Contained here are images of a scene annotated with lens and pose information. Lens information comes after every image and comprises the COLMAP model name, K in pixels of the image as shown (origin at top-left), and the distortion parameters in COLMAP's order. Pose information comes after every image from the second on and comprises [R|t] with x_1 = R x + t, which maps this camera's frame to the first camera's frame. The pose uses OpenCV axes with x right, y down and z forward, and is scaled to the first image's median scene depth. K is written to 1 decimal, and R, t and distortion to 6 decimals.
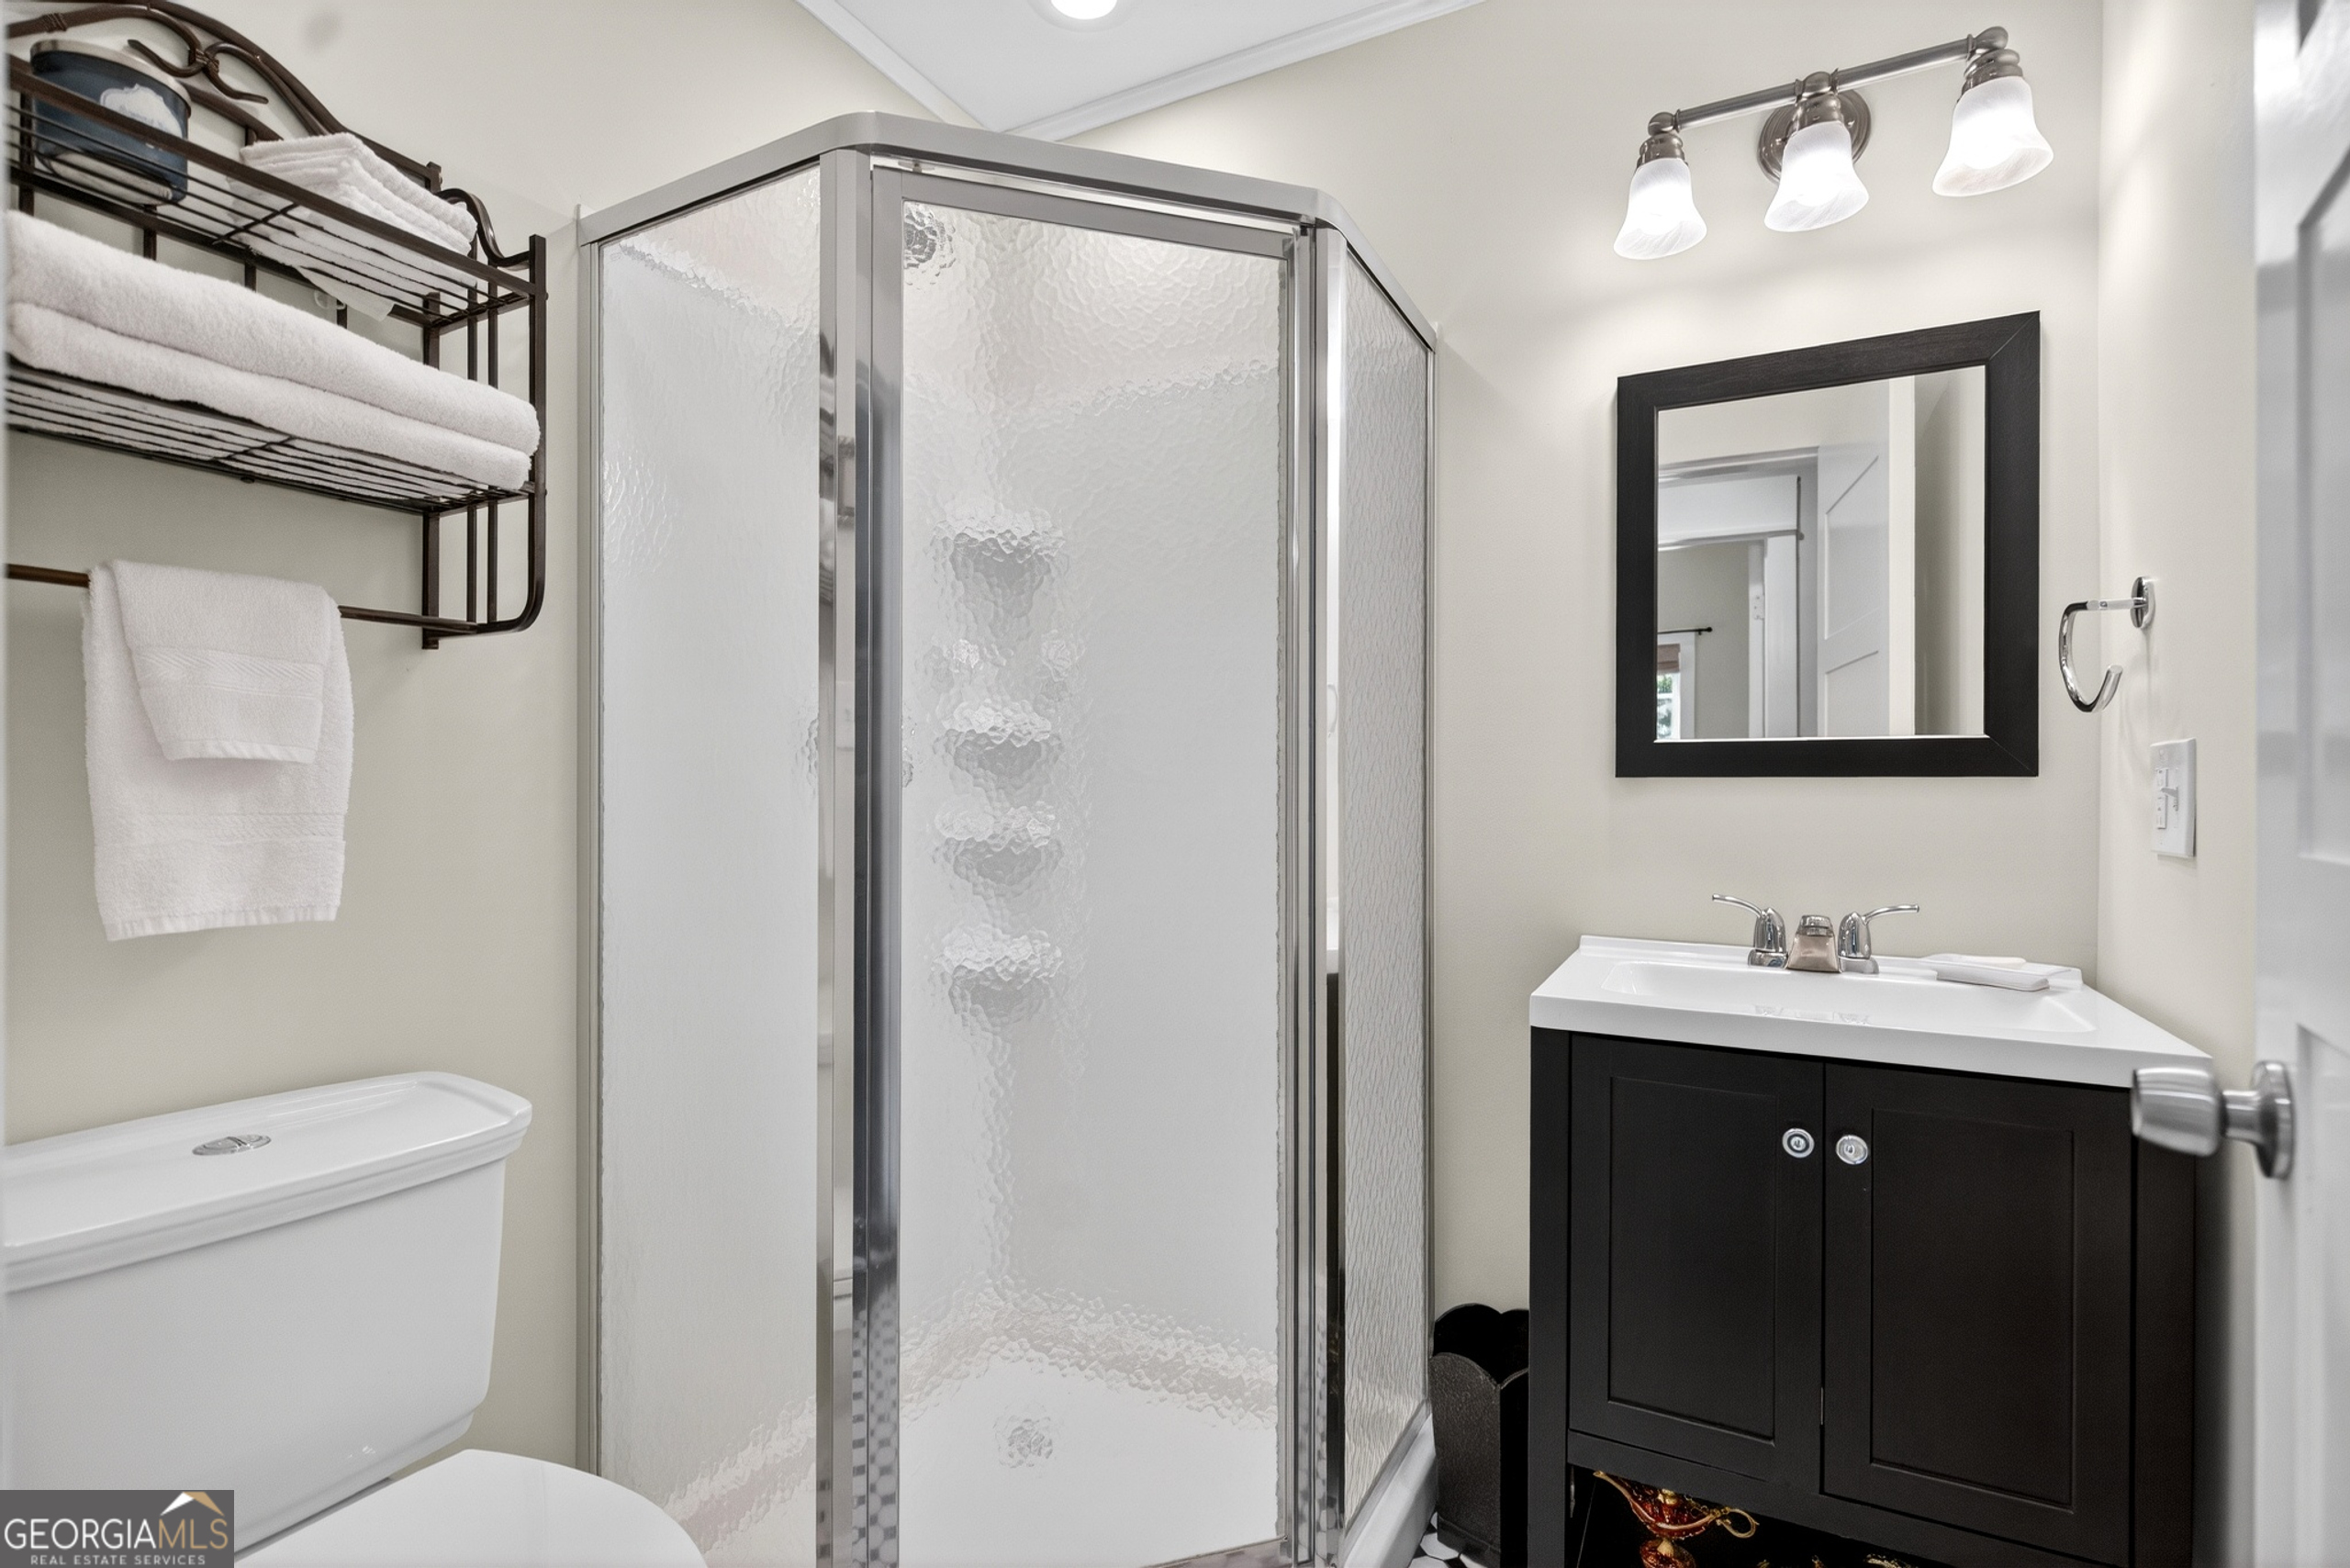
lens RADIAL K [[1119.6, 0, 1161.7], [0, 1119.6, 803.7], [0, 0, 1]] dist [0.000706, 0.001087]
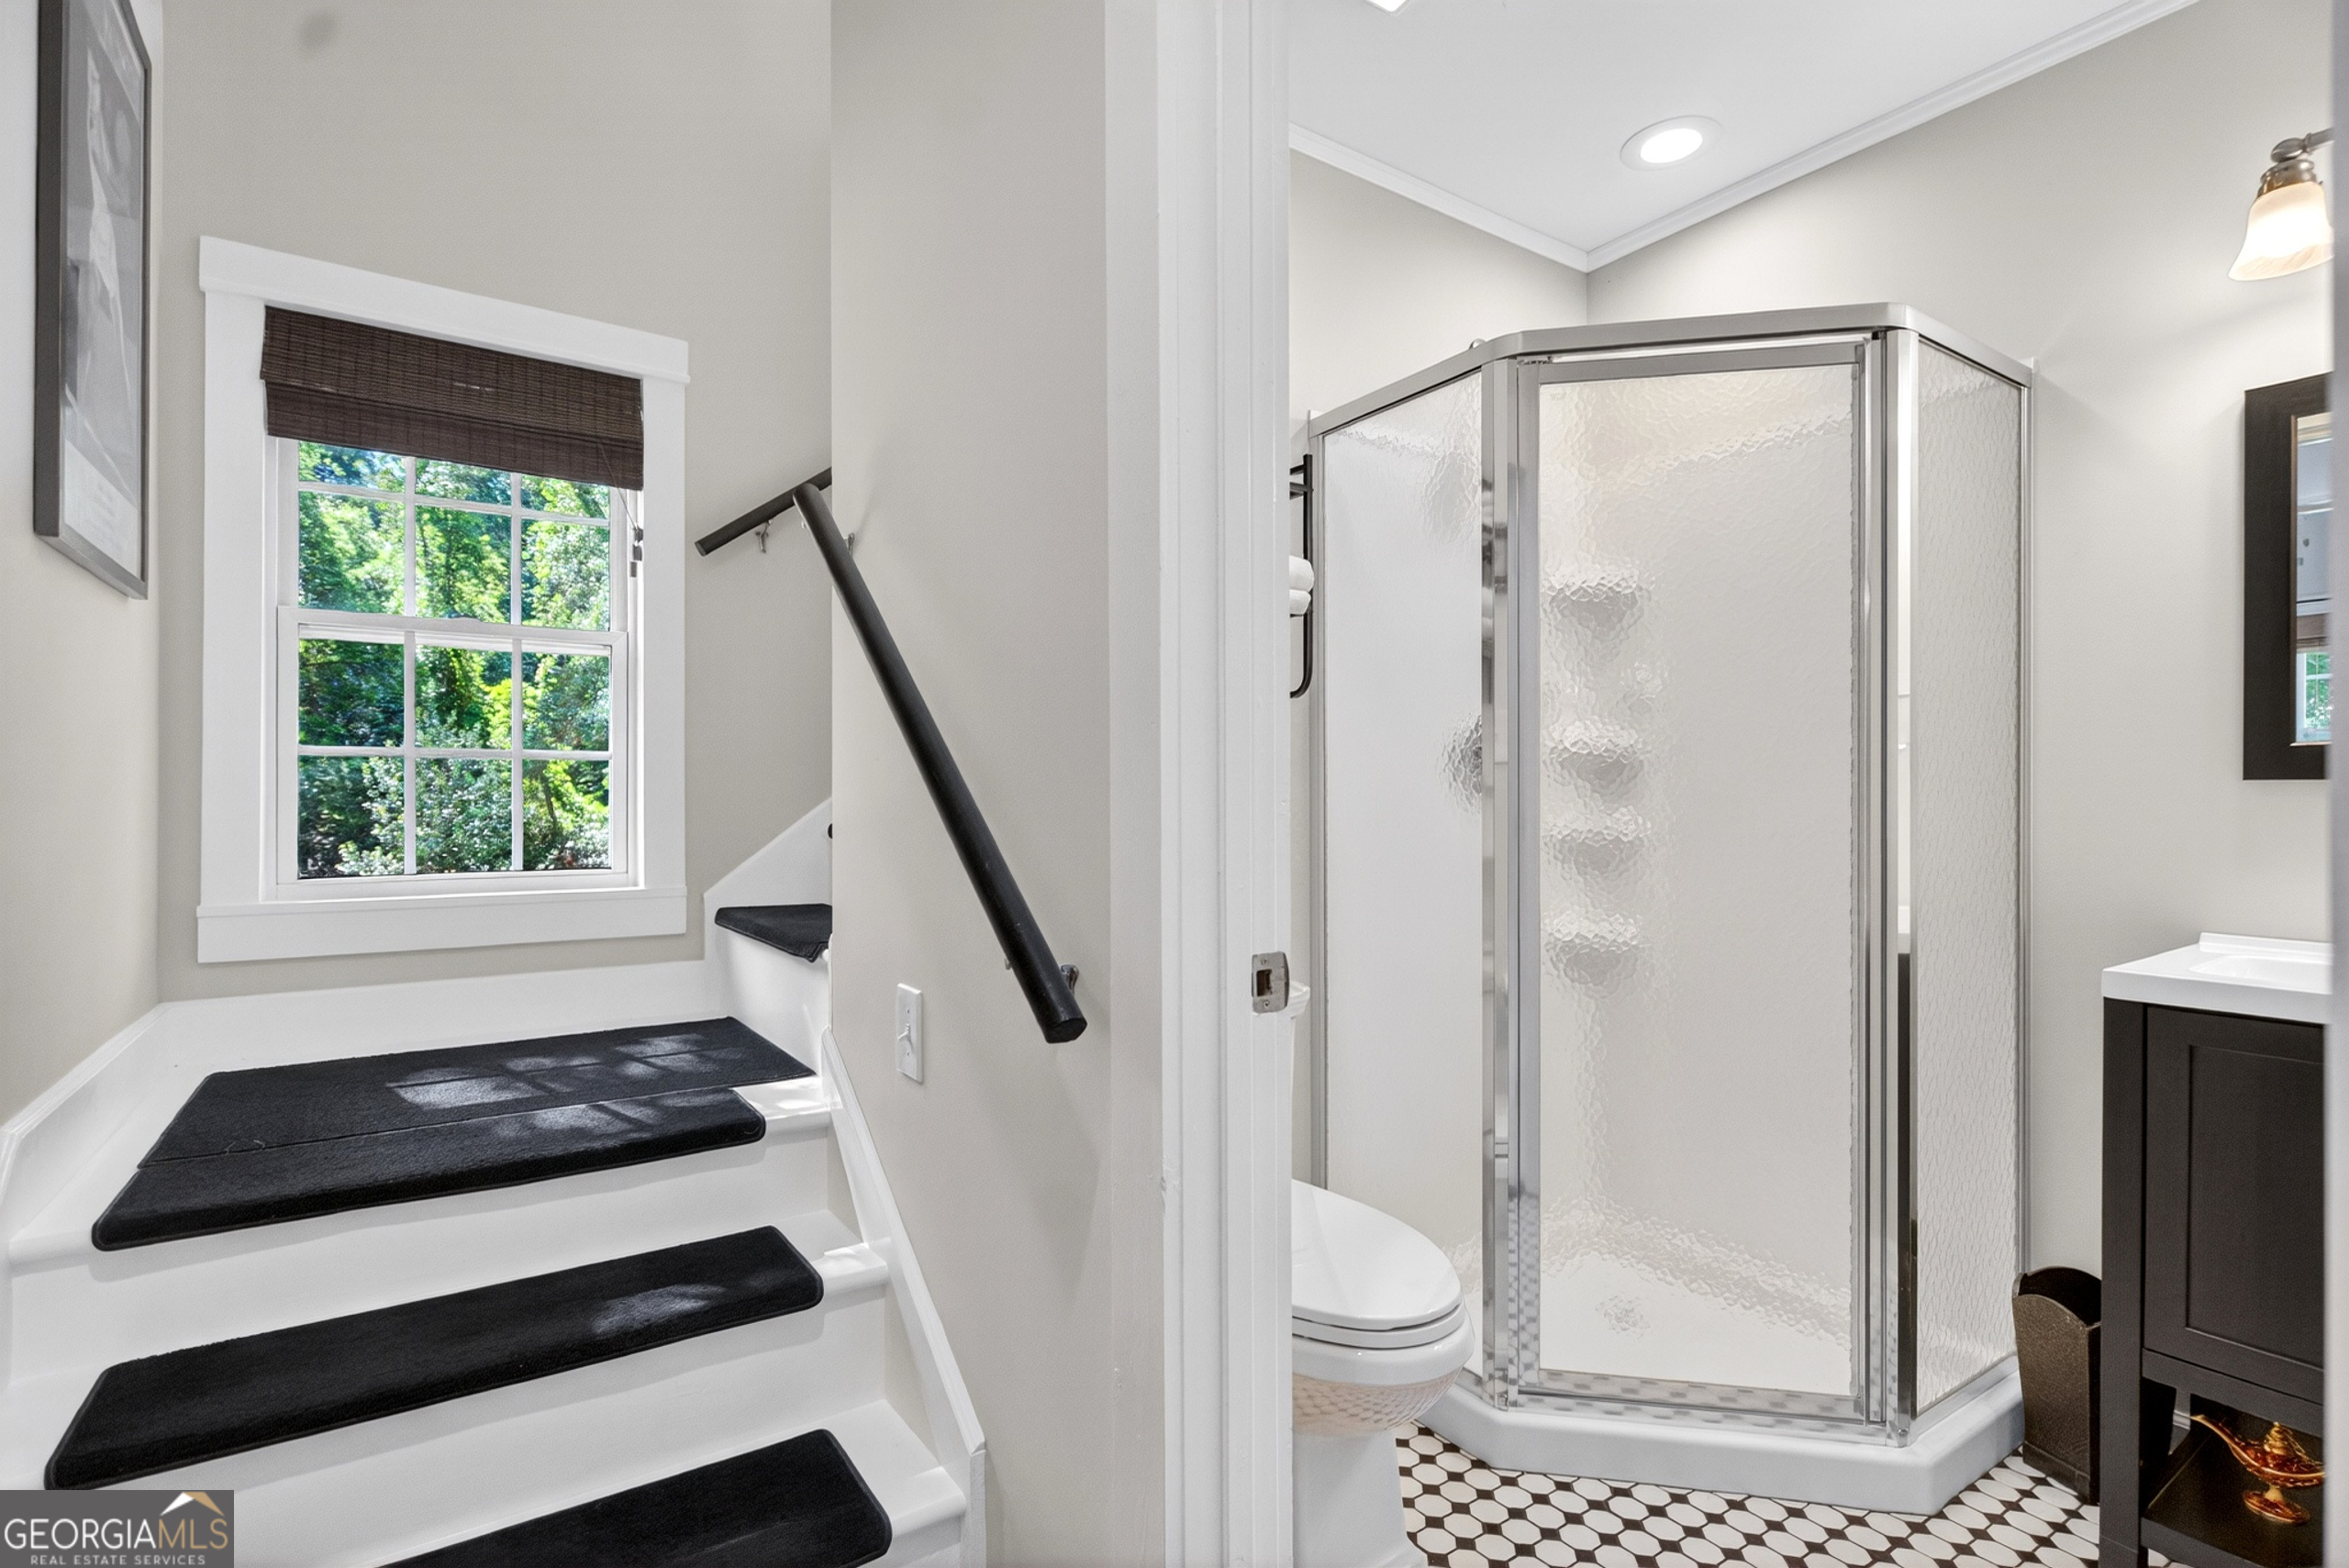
lens RADIAL K [[1119.1, 0, 1161.2], [0, 1119.1, 803.7], [0, 0, 1]] dist [0.000706, 0.001087]
pose [[0.884309, -0.001215, -0.466901, 0.007946], [-0.001654, 0.999982, -0.005735, 0.006411], [0.466900, 0.005844, 0.884291, -0.408600]]
